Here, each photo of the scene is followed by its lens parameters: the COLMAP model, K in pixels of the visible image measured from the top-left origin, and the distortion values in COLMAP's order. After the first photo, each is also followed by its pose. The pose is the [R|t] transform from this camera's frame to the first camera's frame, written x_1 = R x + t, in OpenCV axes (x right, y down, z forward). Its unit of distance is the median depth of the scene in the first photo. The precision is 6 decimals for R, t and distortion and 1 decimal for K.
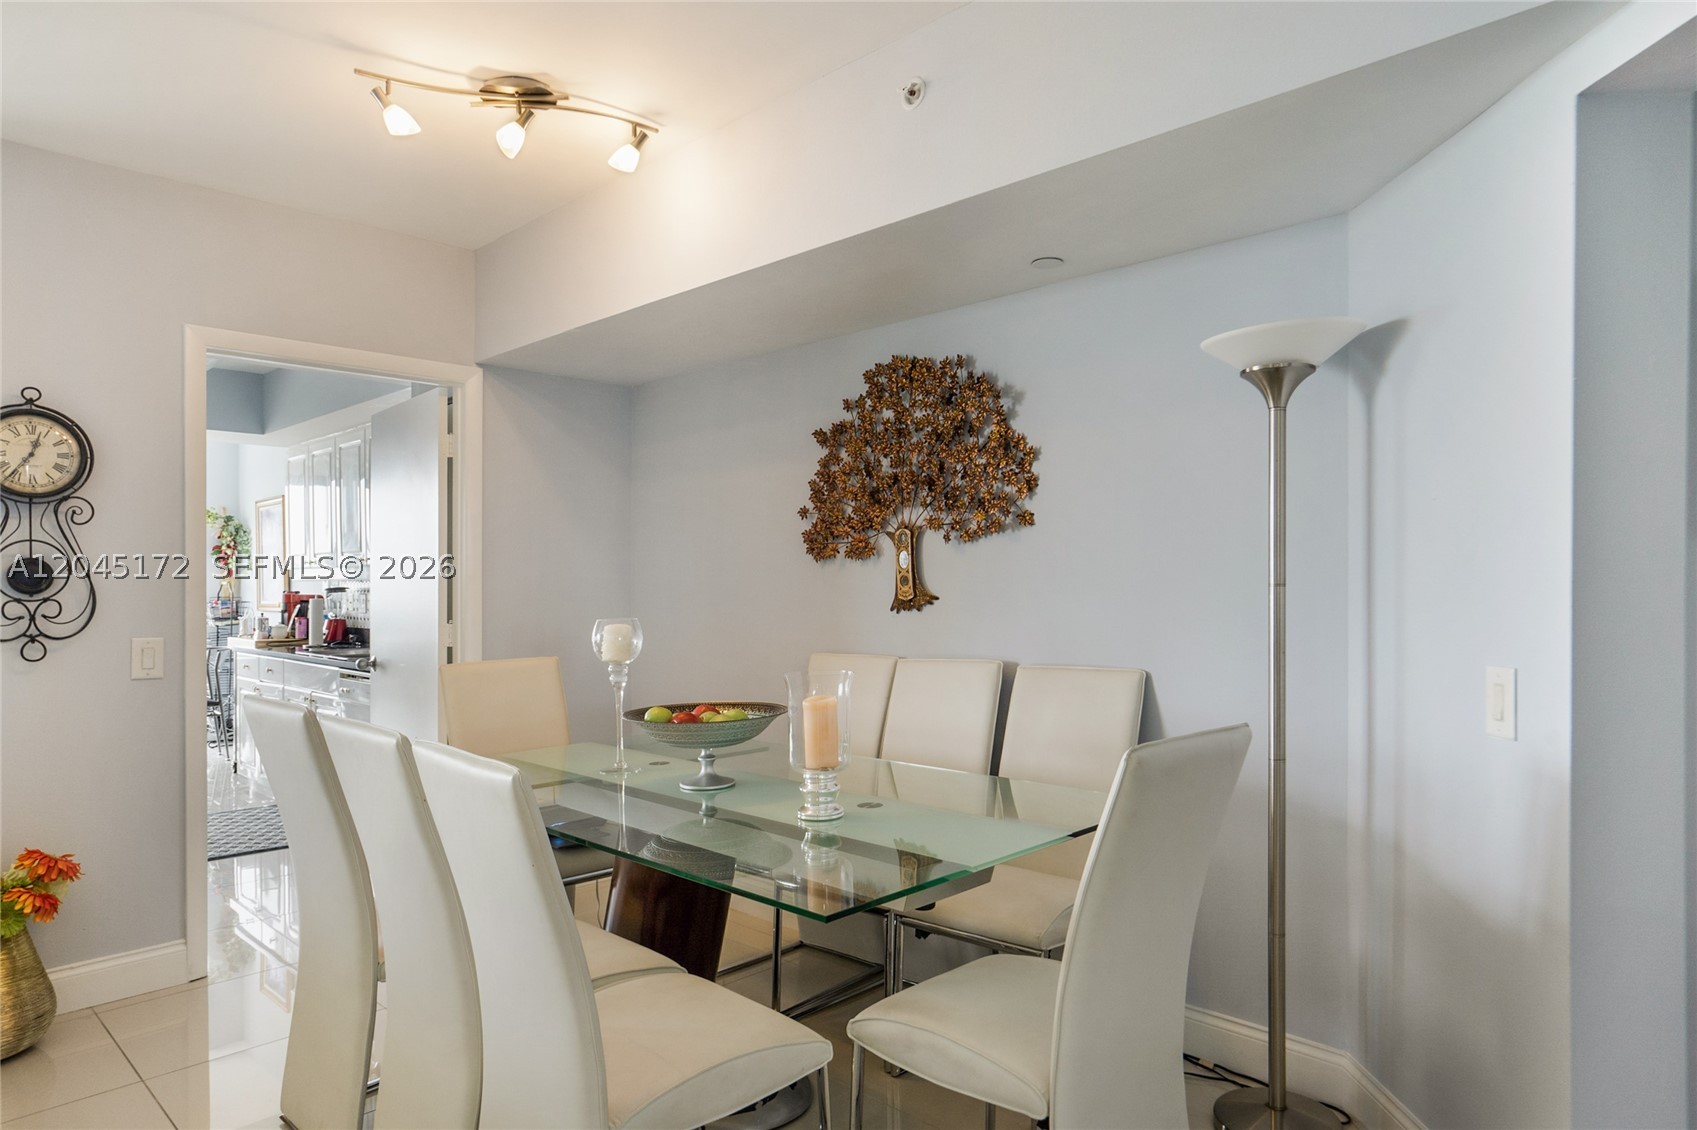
lens RADIAL K [[1030.2, 0, 848.5], [0, 1030.2, 565.0], [0, 0, 1]] dist [-0.049426, 0.000152]
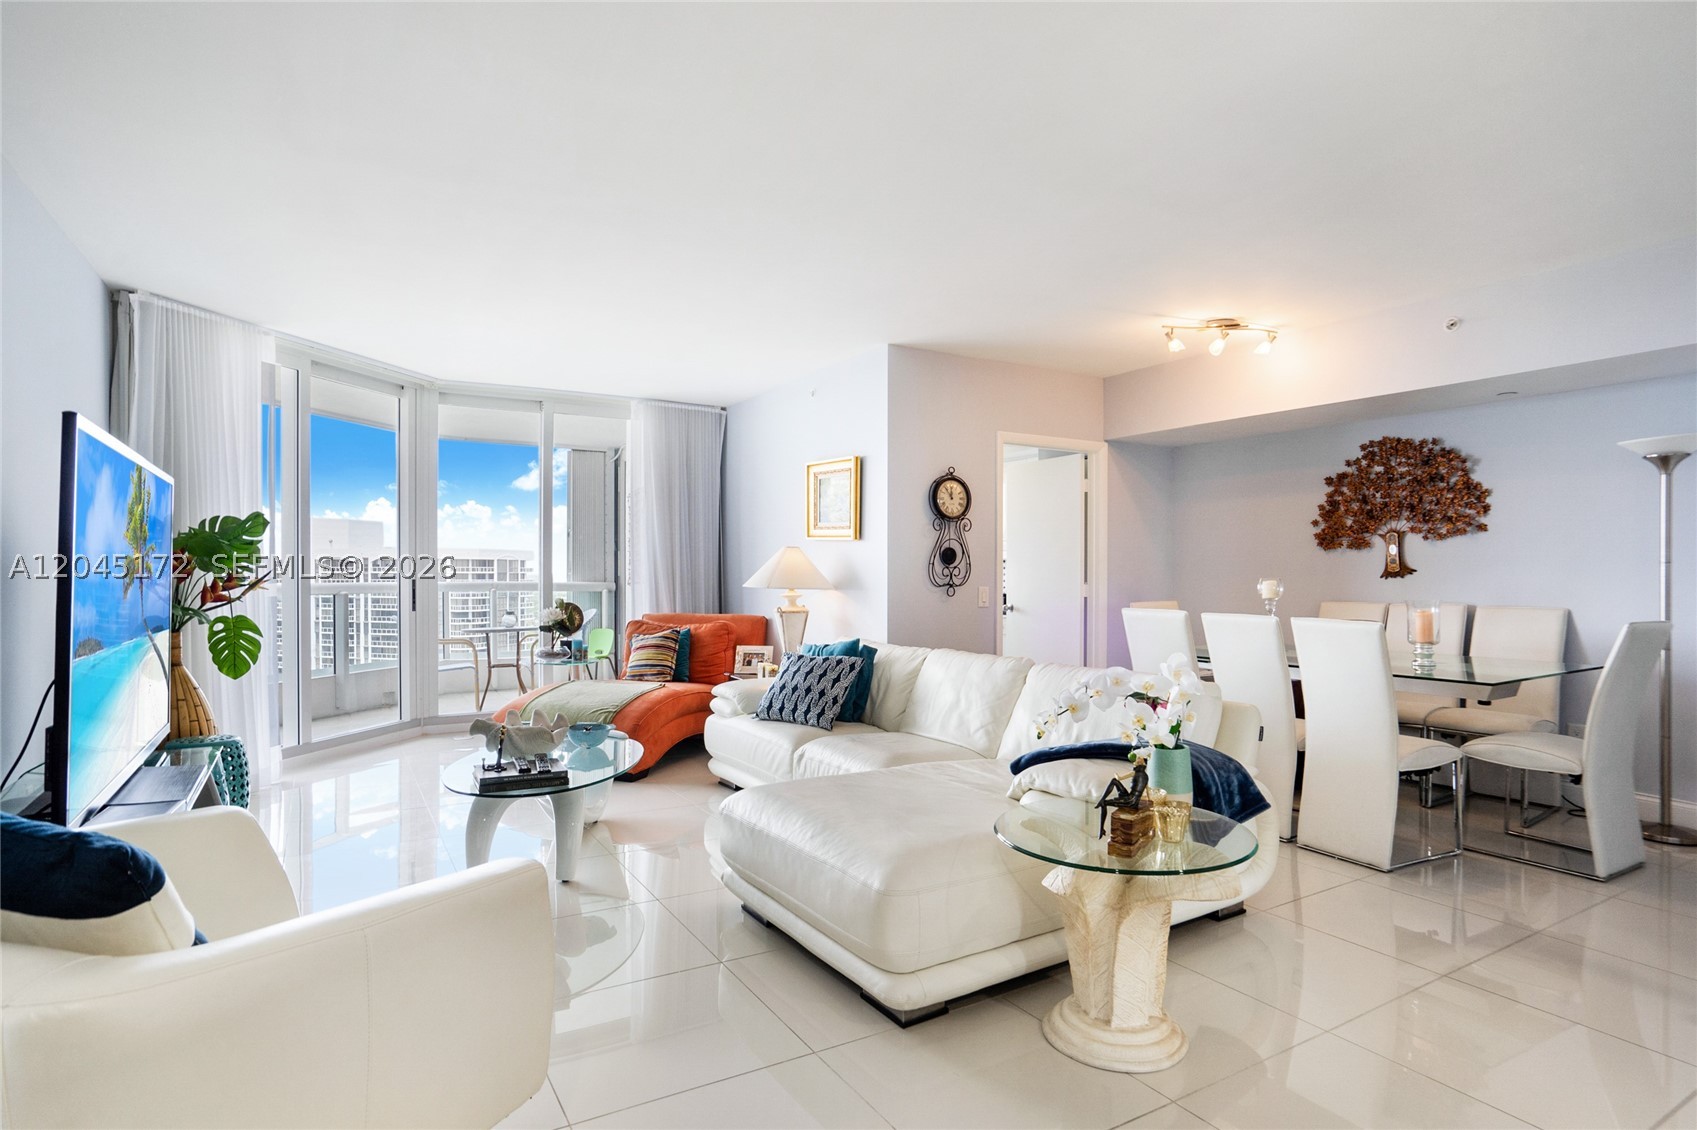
lens RADIAL K [[885.1, 0, 855.1], [0, 885.1, 550.0], [0, 0, 1]] dist [0.000645, 0.000666]
pose [[0.968773, 0.003339, -0.247929, -0.482261], [-0.004231, 0.999986, -0.003066, 0.004465], [0.247915, 0.004020, 0.968773, -0.755093]]
